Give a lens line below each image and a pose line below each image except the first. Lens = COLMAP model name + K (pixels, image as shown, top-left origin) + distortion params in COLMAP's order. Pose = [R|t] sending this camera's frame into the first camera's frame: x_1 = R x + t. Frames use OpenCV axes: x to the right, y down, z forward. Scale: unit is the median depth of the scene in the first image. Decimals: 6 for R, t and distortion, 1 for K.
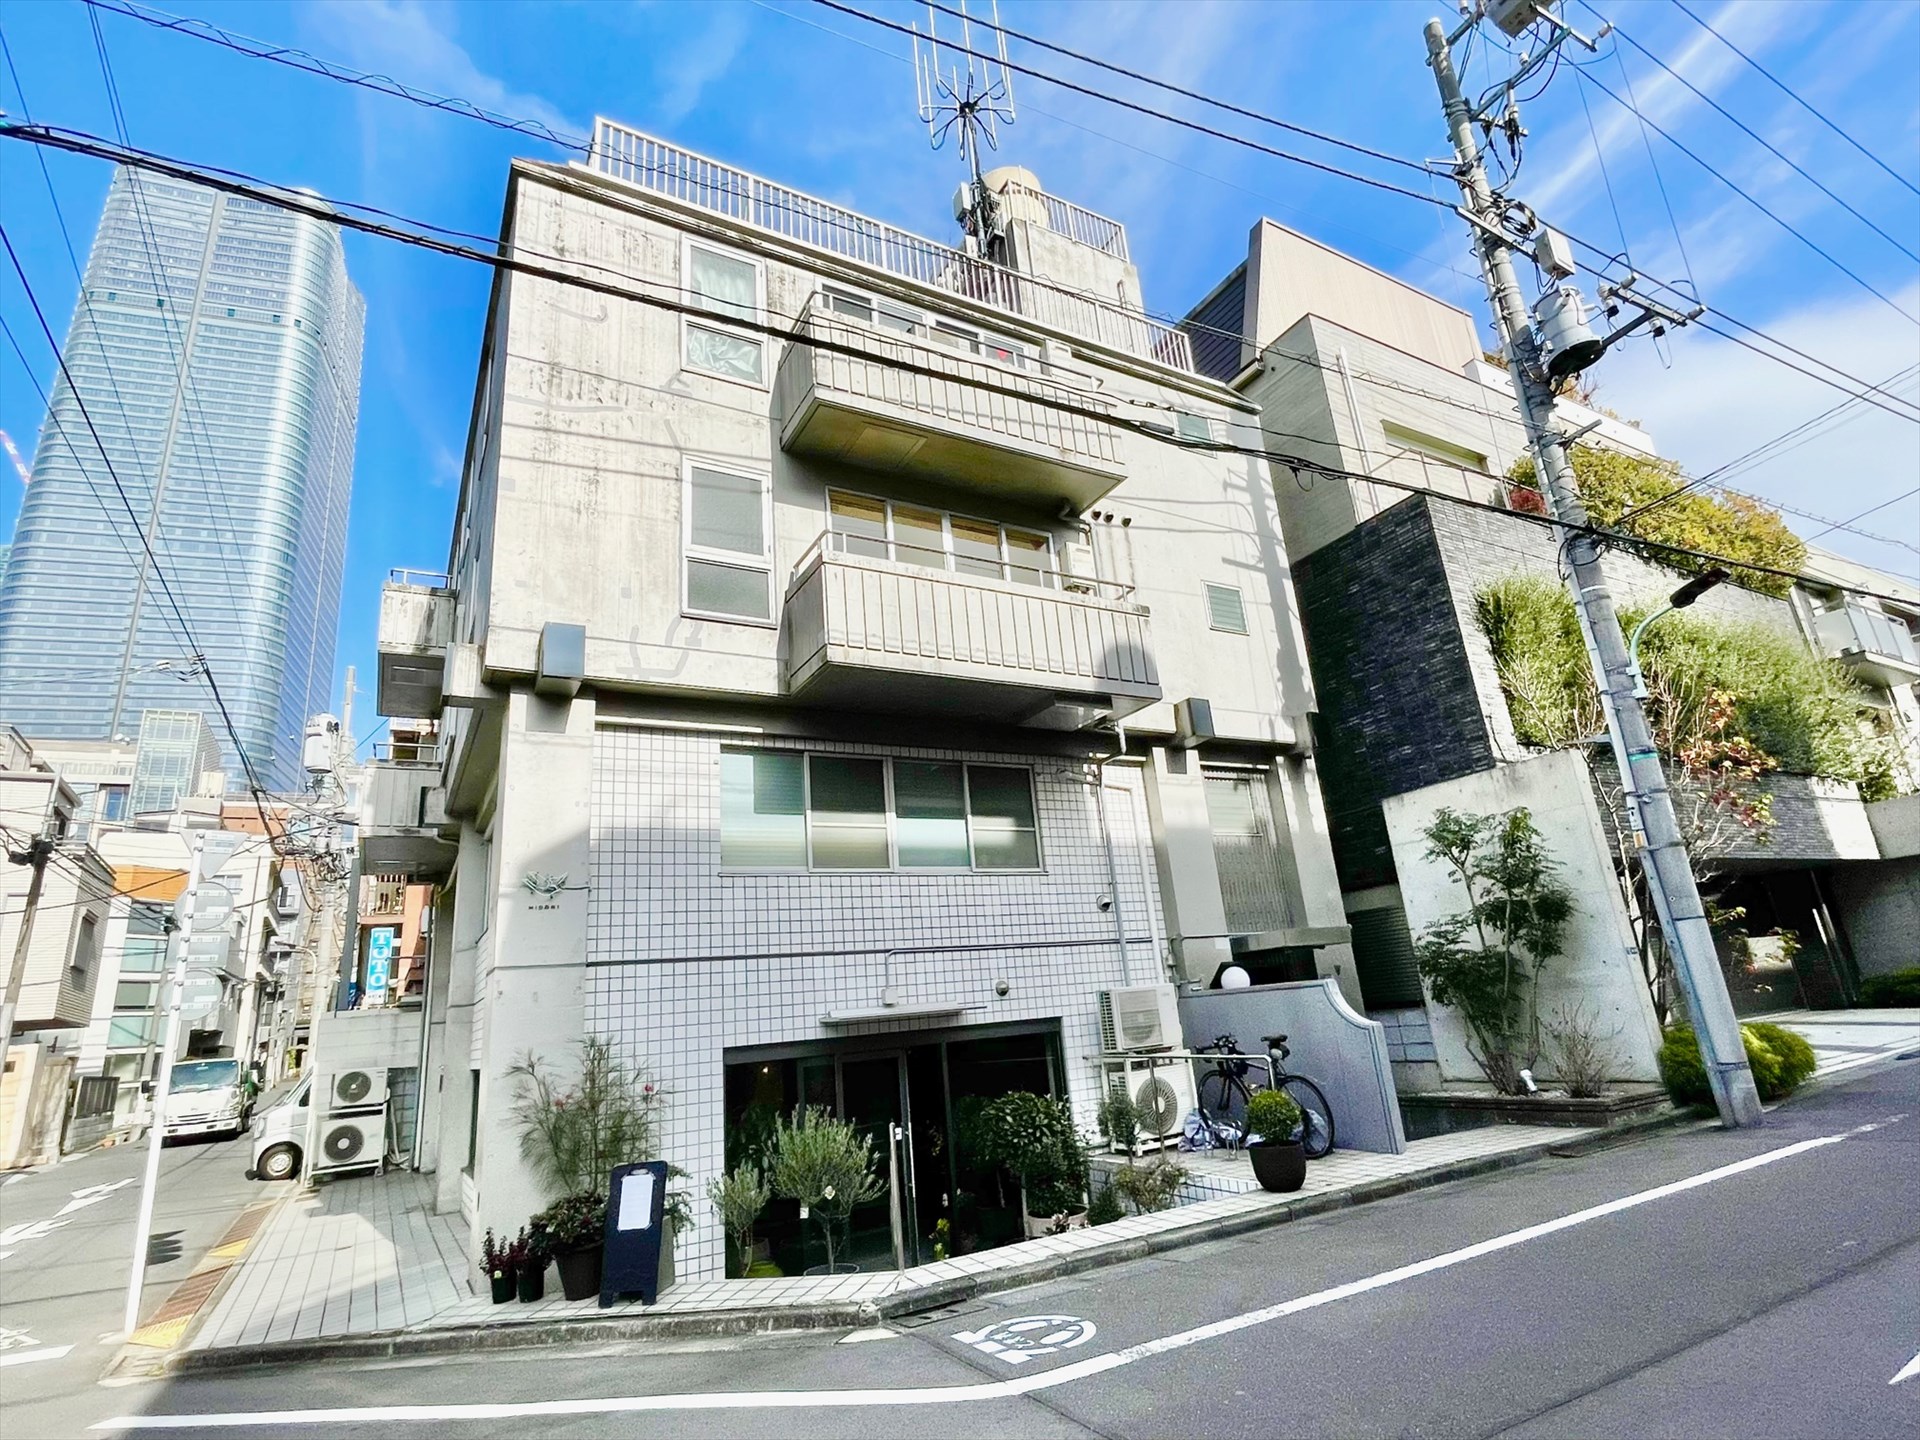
lens RADIAL K [[972.7, 0, 964.4], [0, 972.7, 718.6], [0, 0, 1]] dist [-0.004573, 0.000615]
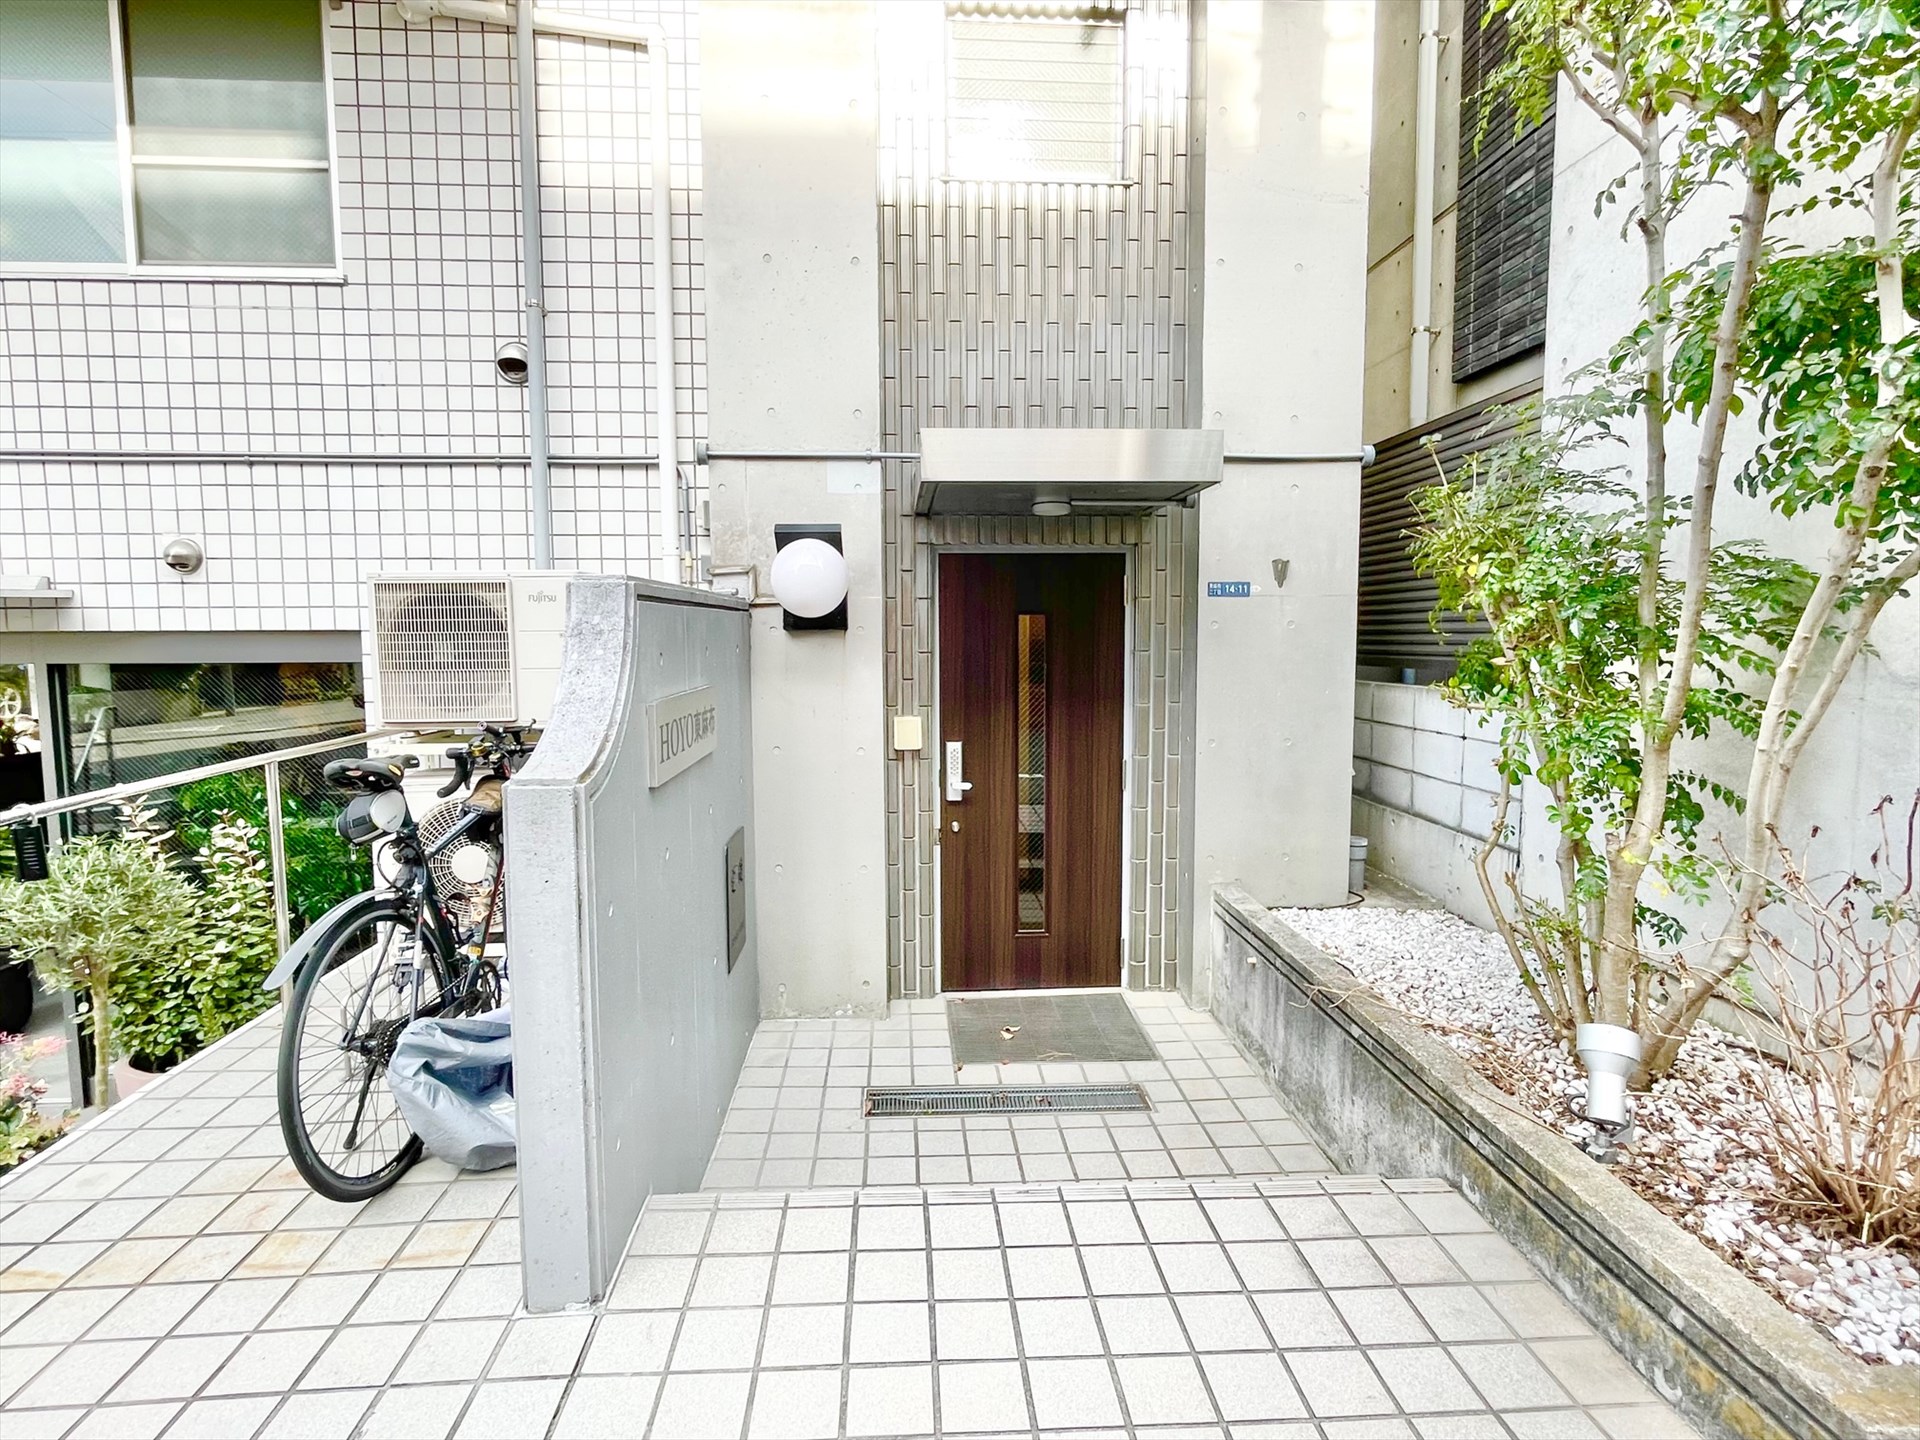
lens RADIAL K [[972.7, 0, 957.1], [0, 972.7, 718.6], [0, 0, 1]] dist [-0.004573, 0.000615]
pose [[0.894709, 0.122712, -0.429461, 0.500732], [0.060448, 0.919405, 0.388639, 0.185975], [0.442540, -0.373679, 0.815183, 0.728903]]
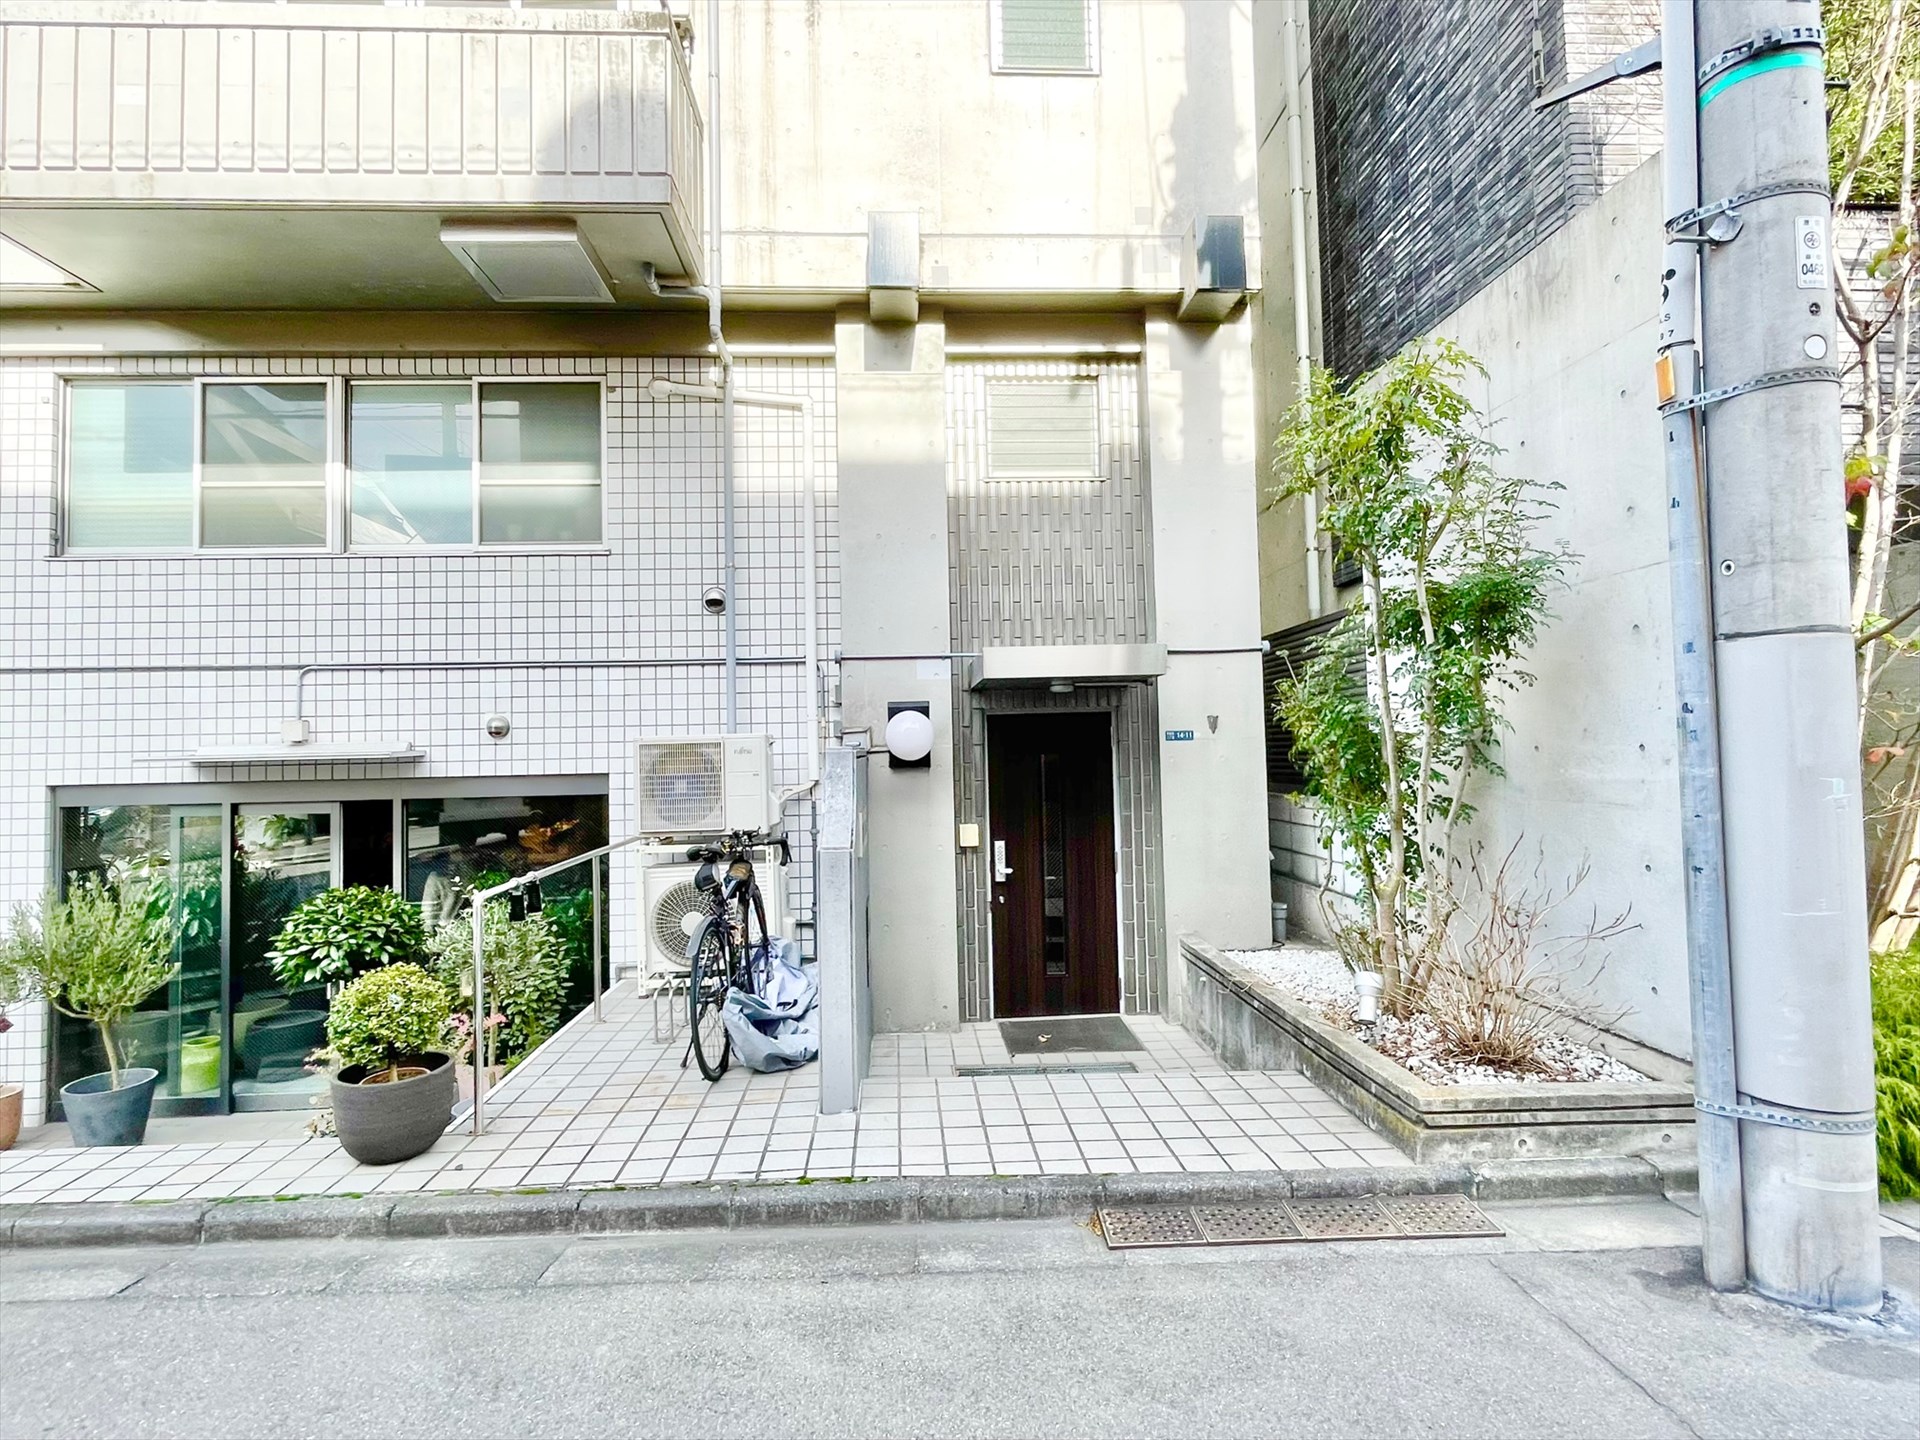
lens RADIAL K [[972.7, 0, 952.8], [0, 972.7, 717.6], [0, 0, 1]] dist [-0.004573, 0.000615]
pose [[0.893588, 0.050840, -0.445999, 0.567703], [0.079854, 0.959714, 0.269392, 0.111825], [0.441728, -0.276340, 0.853529, 0.542096]]
